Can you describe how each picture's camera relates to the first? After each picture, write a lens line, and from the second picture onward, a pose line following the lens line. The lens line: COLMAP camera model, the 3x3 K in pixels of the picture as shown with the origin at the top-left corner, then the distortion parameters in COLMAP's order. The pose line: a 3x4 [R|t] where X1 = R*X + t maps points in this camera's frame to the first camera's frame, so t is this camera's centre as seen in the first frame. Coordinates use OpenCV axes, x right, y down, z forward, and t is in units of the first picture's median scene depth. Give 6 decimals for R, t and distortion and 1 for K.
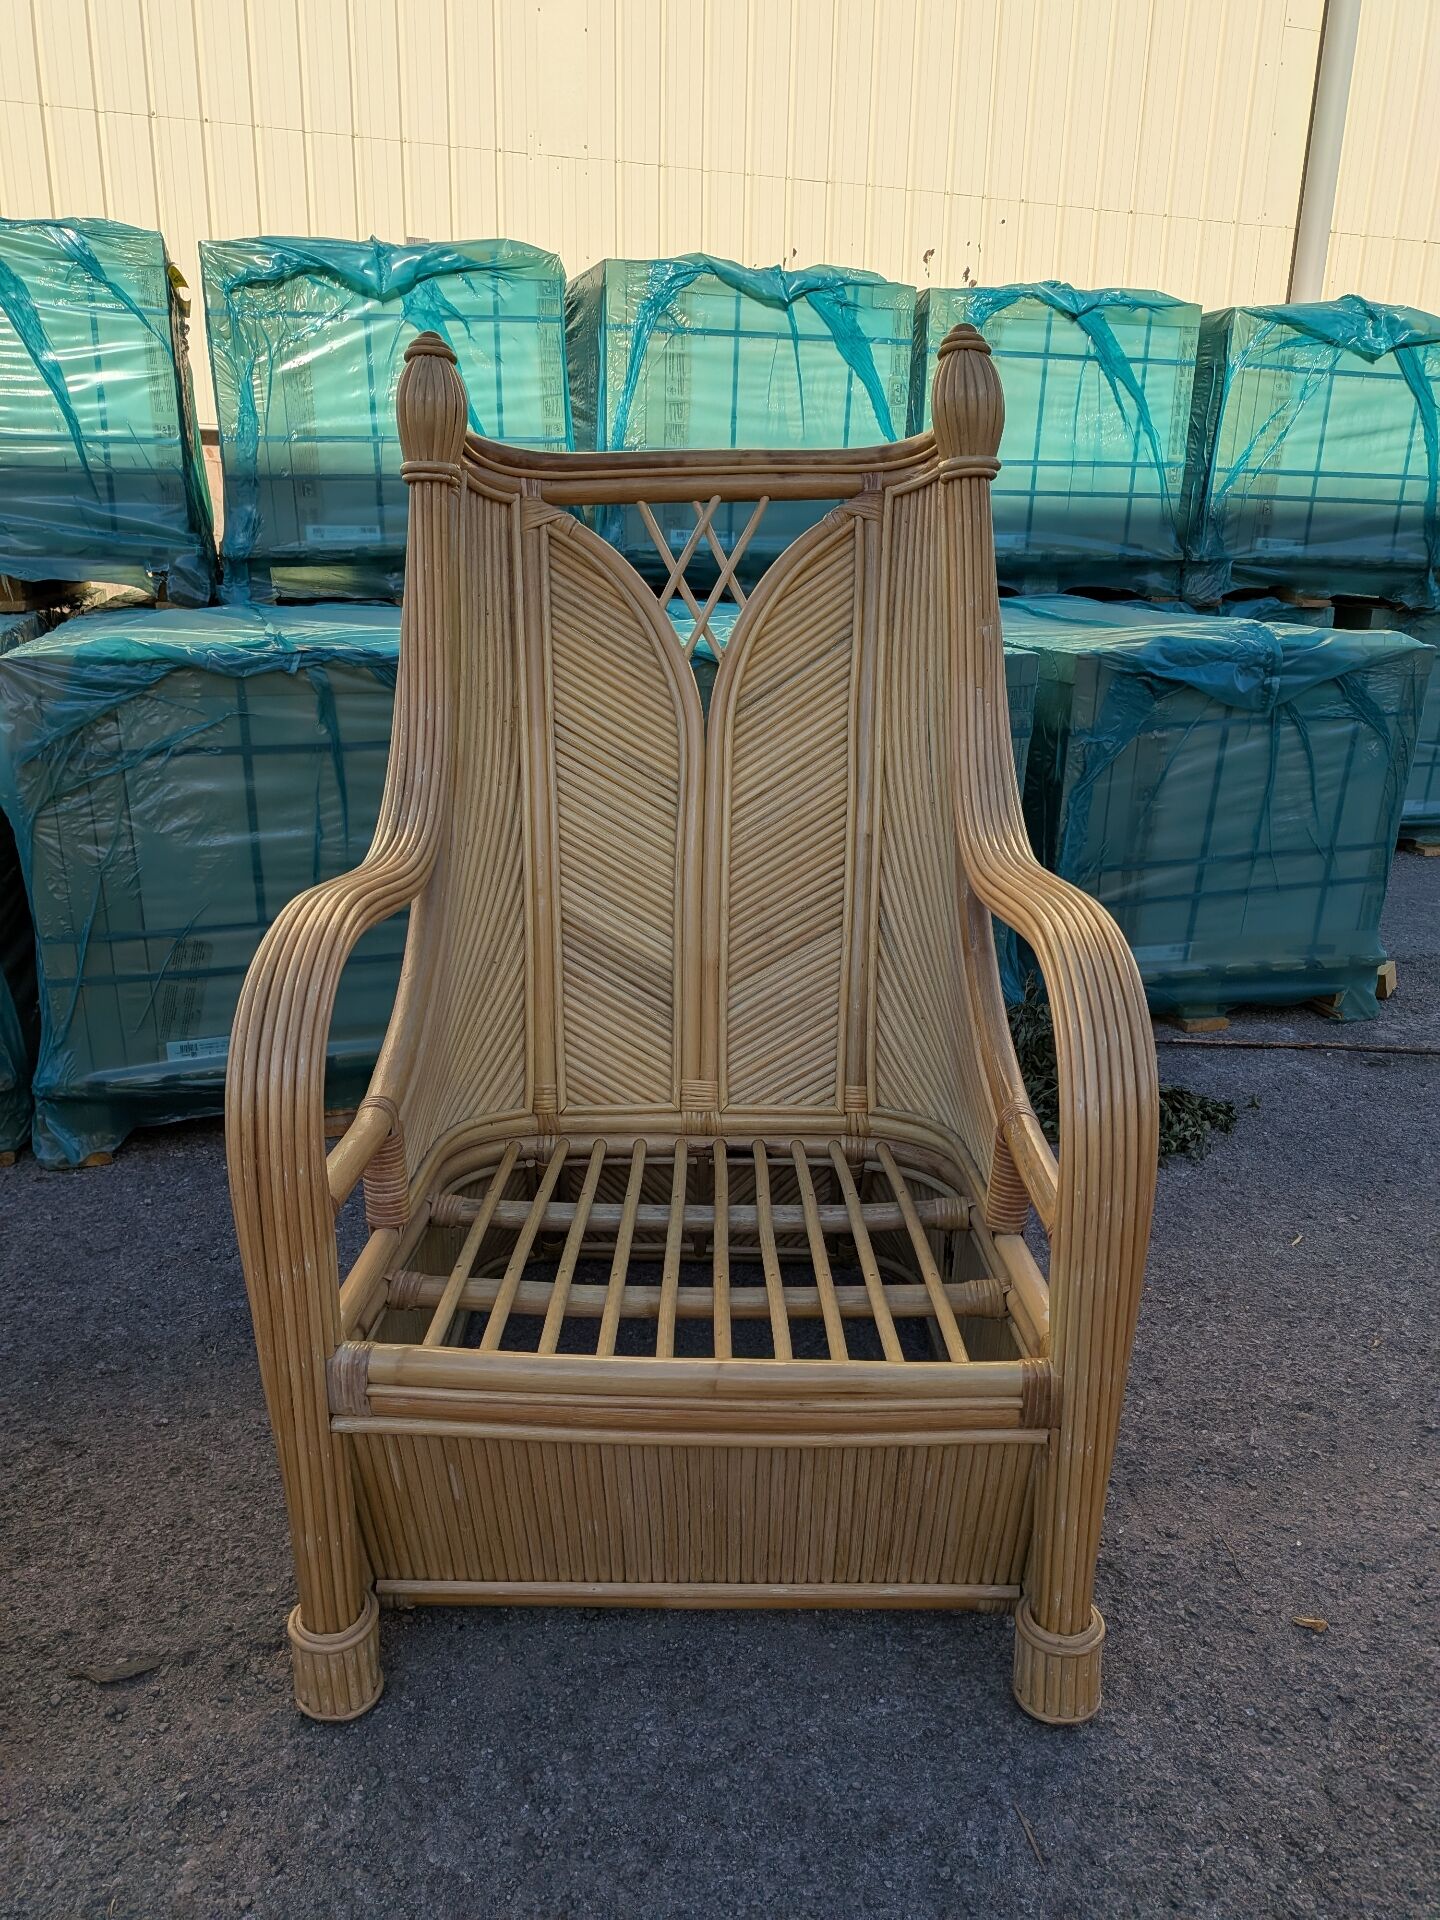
lens RADIAL K [[1421.0, 0, 687.1], [0, 1421.0, 973.0], [0, 0, 1]] dist [0.003308, -0.015131]
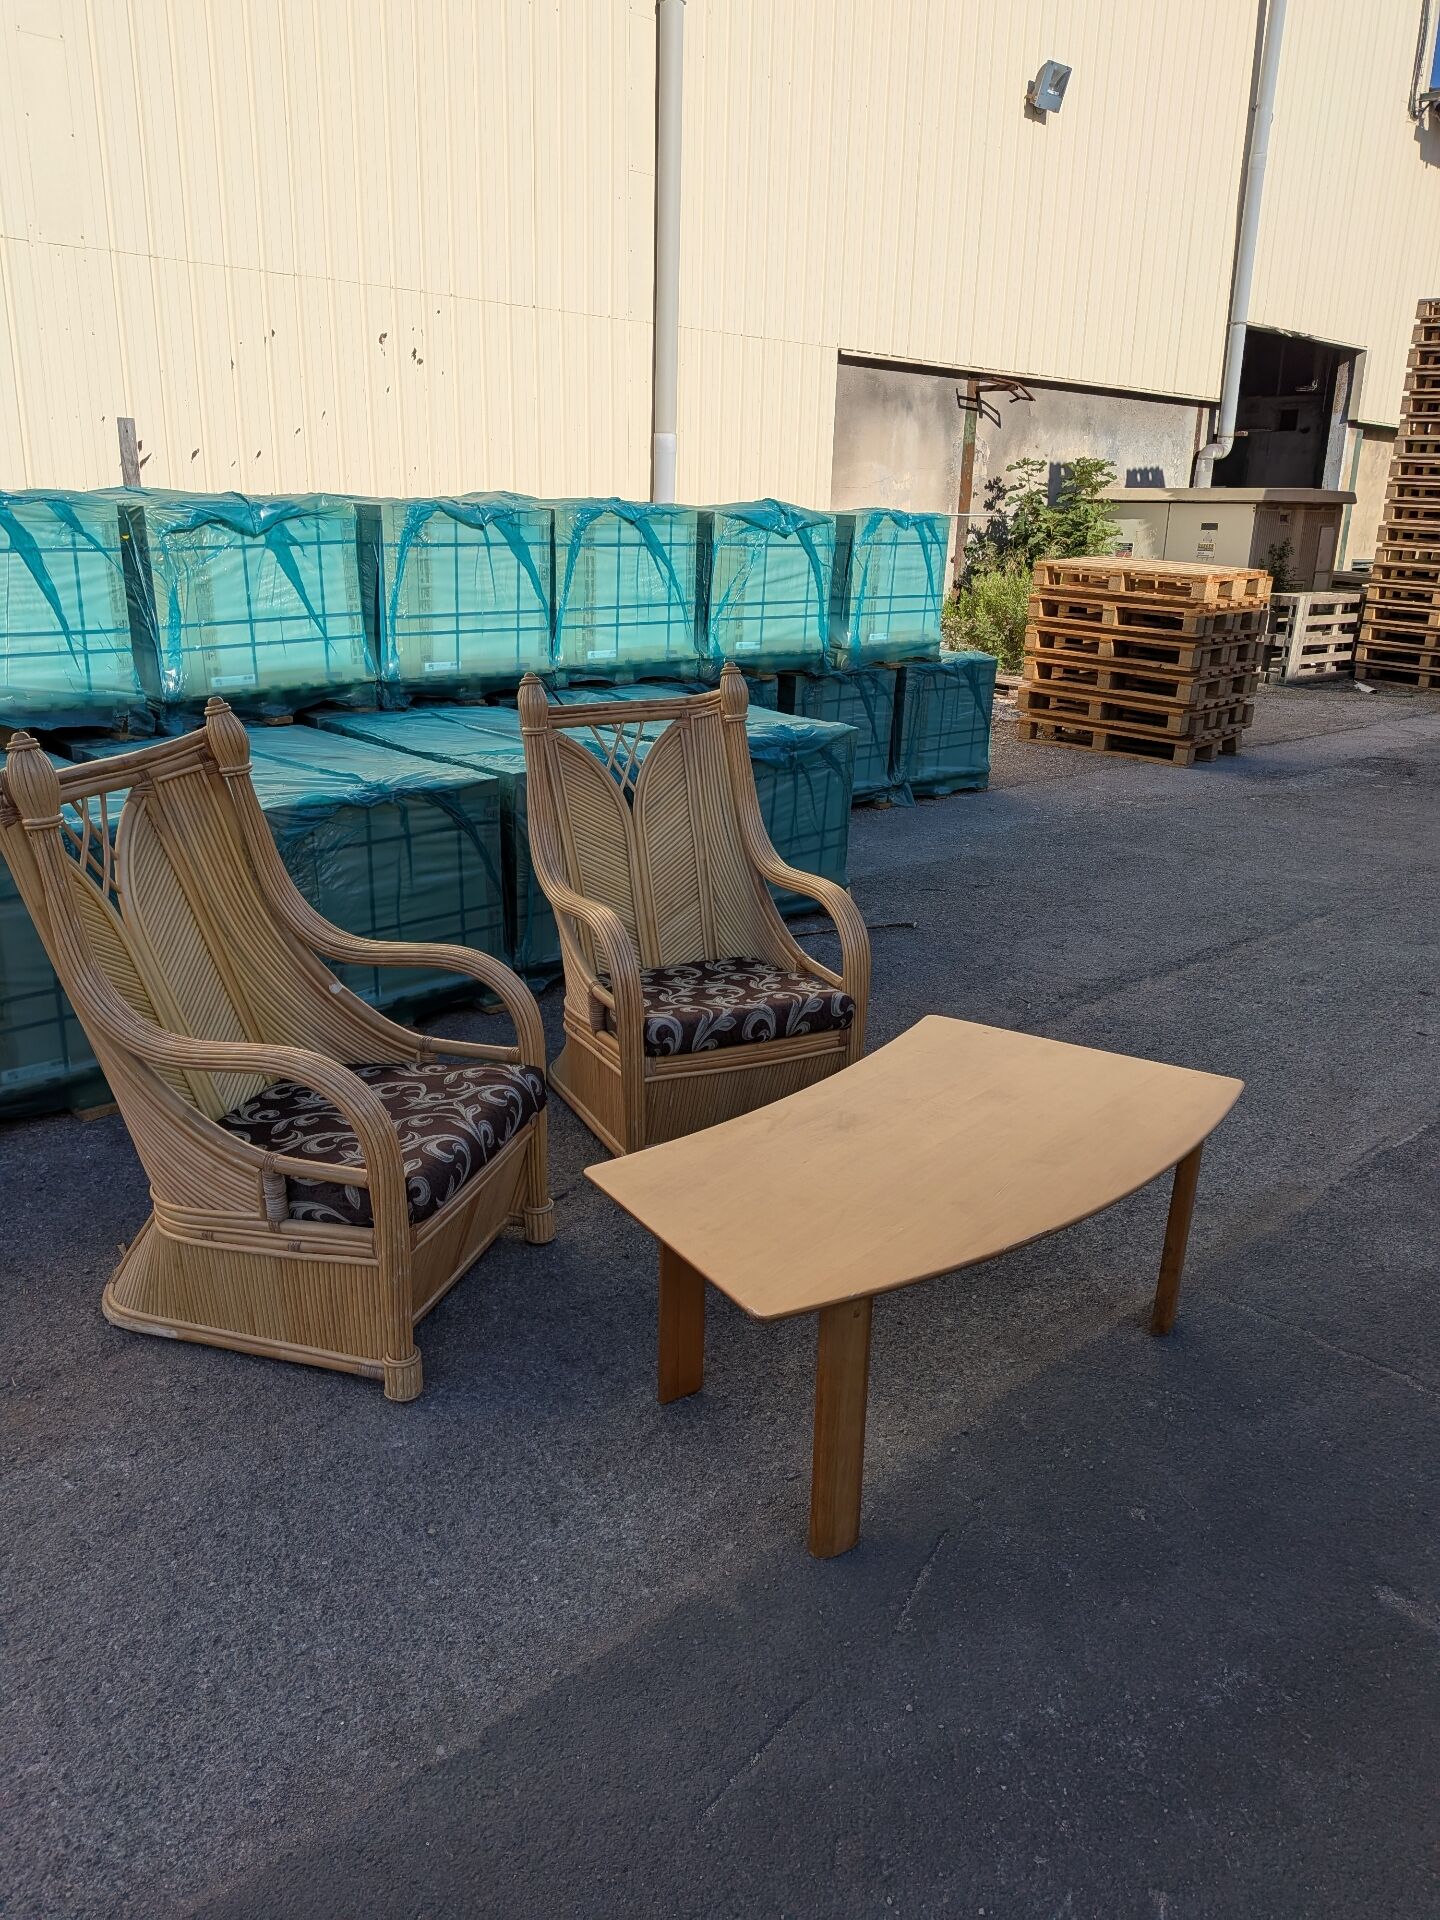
lens RADIAL K [[1429.8, 0, 681.3], [0, 1429.8, 954.8], [0, 0, 1]] dist [0.082717, -0.149013]
pose [[0.904280, -0.127570, 0.407436, -0.647953], [0.119633, 0.991797, 0.045018, -0.035826], [-0.409837, 0.008034, 0.912123, -0.852768]]
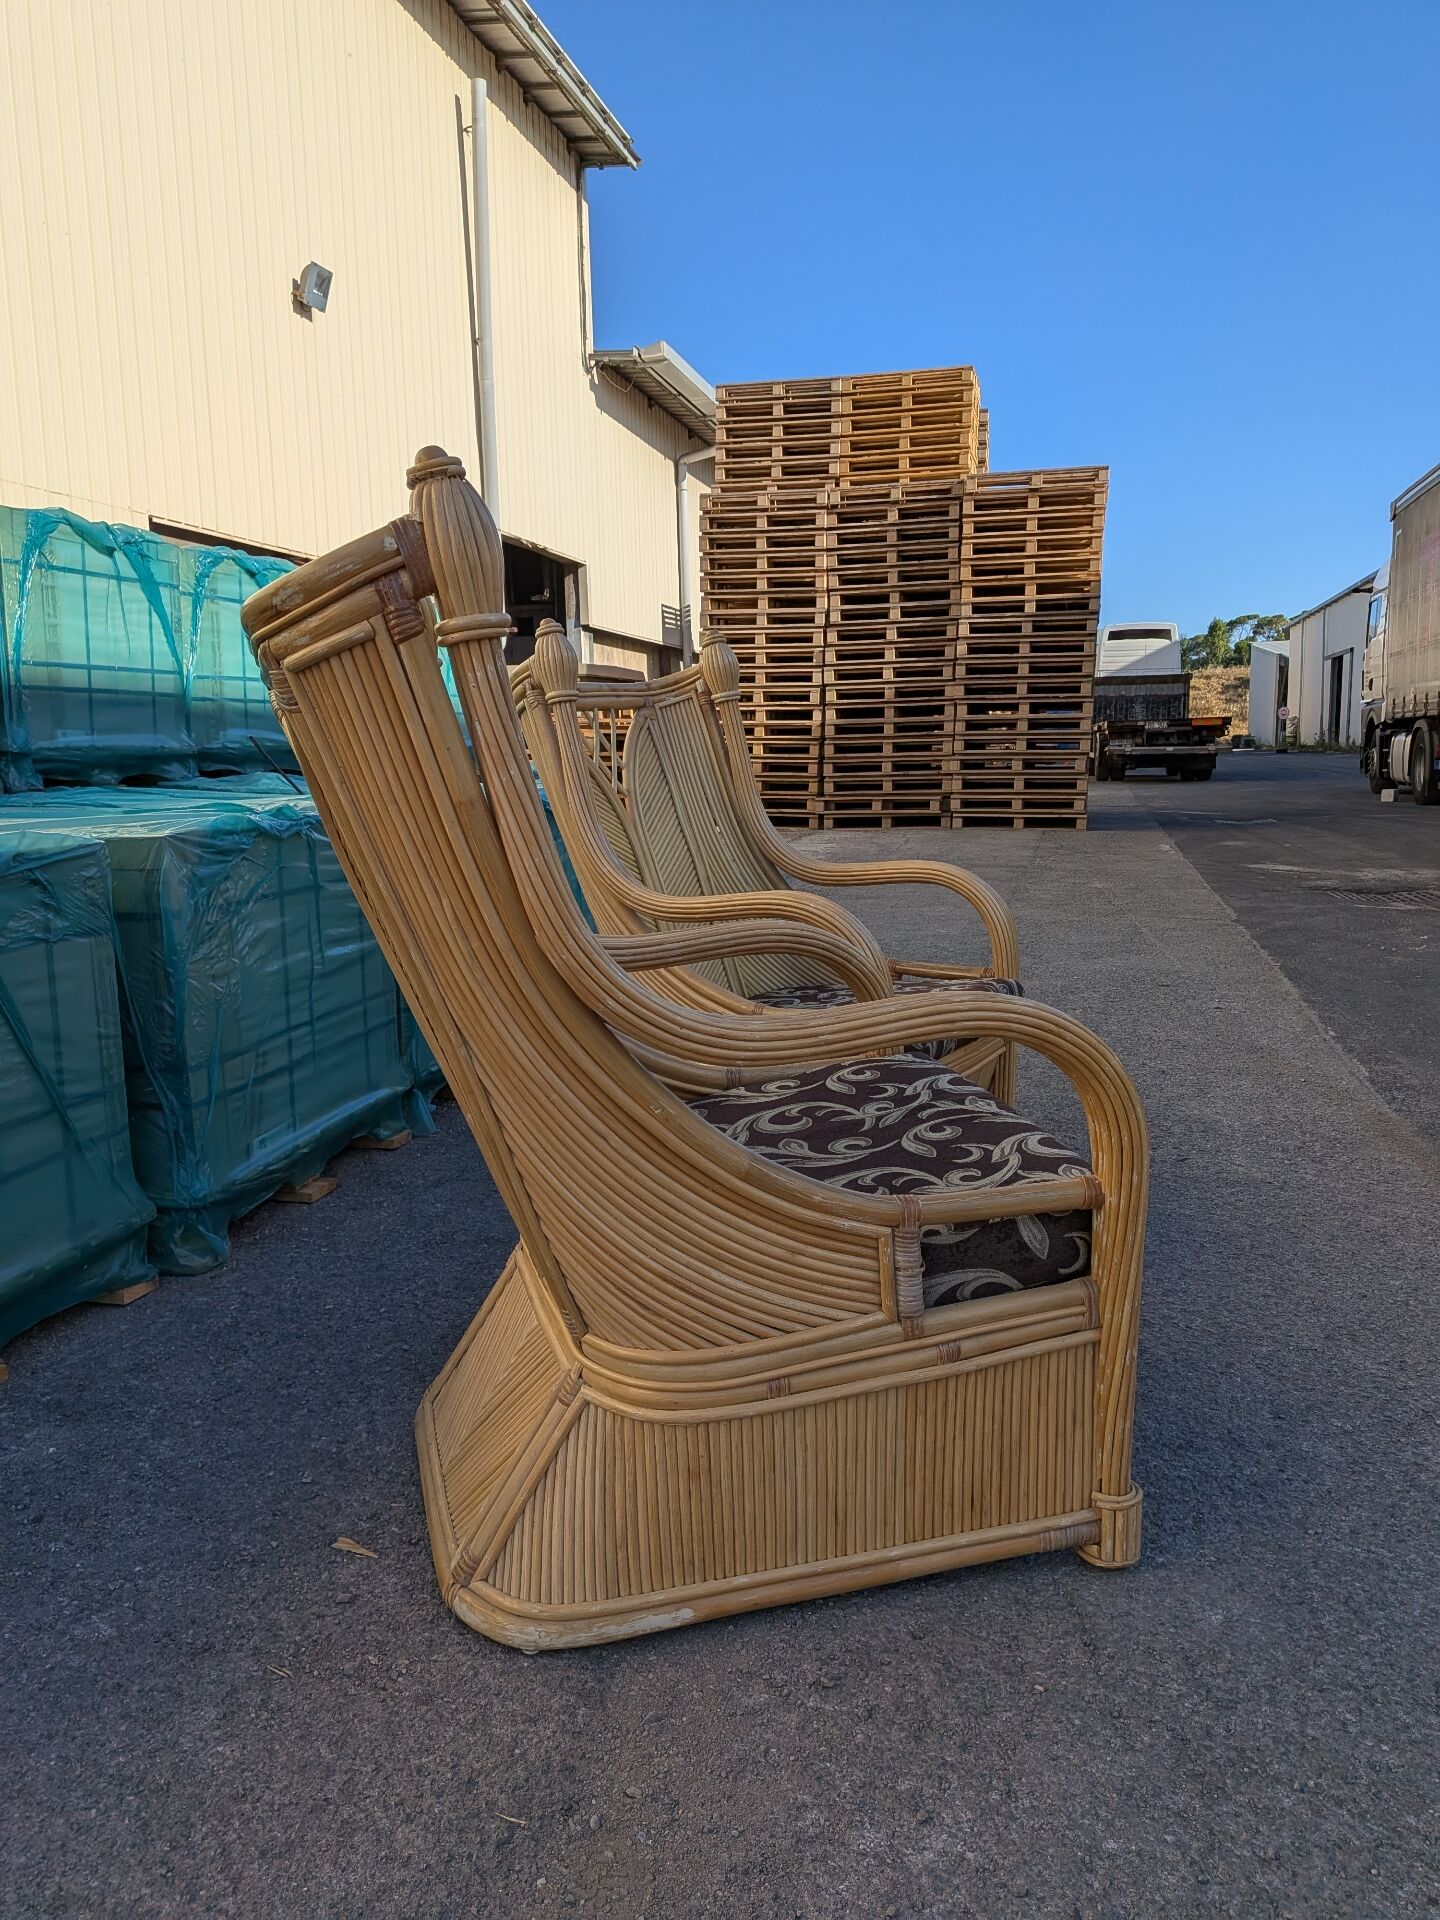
lens RADIAL K [[1421.3, 0, 724.2], [0, 1421.3, 945.6], [0, 0, 1]] dist [0.105430, -0.211888]
pose [[0.510188, -0.142538, 0.848169, -1.063398], [0.269364, 0.963038, -0.000184, -0.001615], [-0.816793, 0.228560, 0.529725, -0.017187]]
